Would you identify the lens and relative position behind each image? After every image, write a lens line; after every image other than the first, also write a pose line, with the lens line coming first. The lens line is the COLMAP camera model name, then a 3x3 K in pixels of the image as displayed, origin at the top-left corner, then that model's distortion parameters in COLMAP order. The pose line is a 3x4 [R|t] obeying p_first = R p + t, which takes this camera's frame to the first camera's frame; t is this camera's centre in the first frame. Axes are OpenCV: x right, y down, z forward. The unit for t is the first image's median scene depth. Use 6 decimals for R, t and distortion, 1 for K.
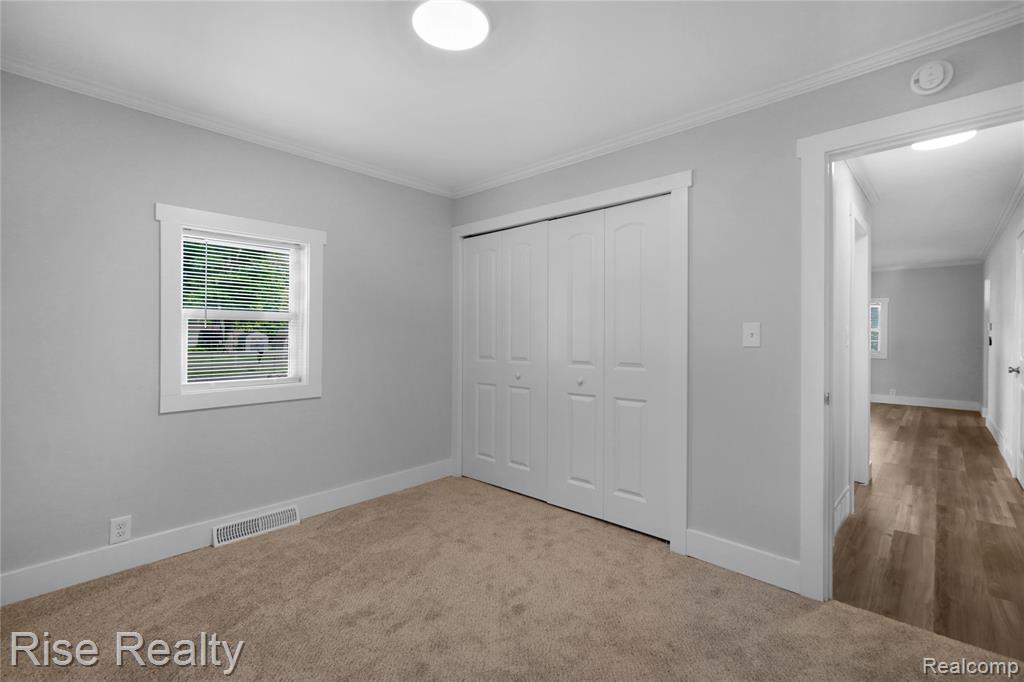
lens RADIAL K [[445.2, 0, 524.1], [0, 445.2, 339.0], [0, 0, 1]] dist [0.023028, 0.000238]
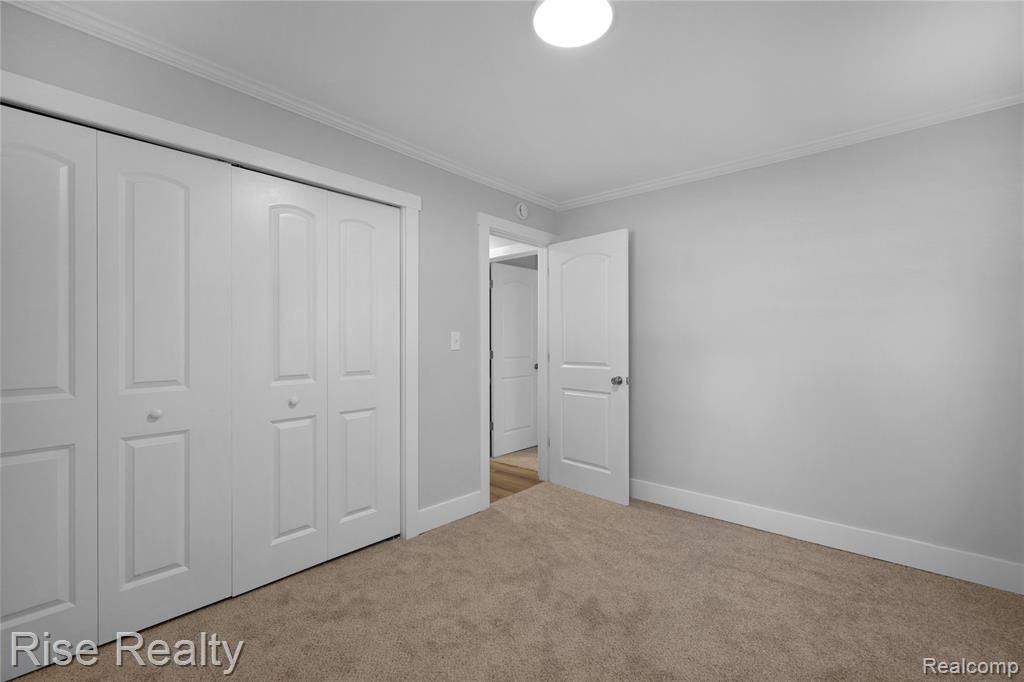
lens RADIAL K [[456.7, 0, 507.0], [0, 456.7, 339.5], [0, 0, 1]] dist [0.003361, 0.000633]
pose [[0.011519, -0.003229, 0.999928, -0.785894], [0.000051, 0.999995, 0.003228, -0.016568], [-0.999934, 0.000013, 0.011519, 0.756124]]
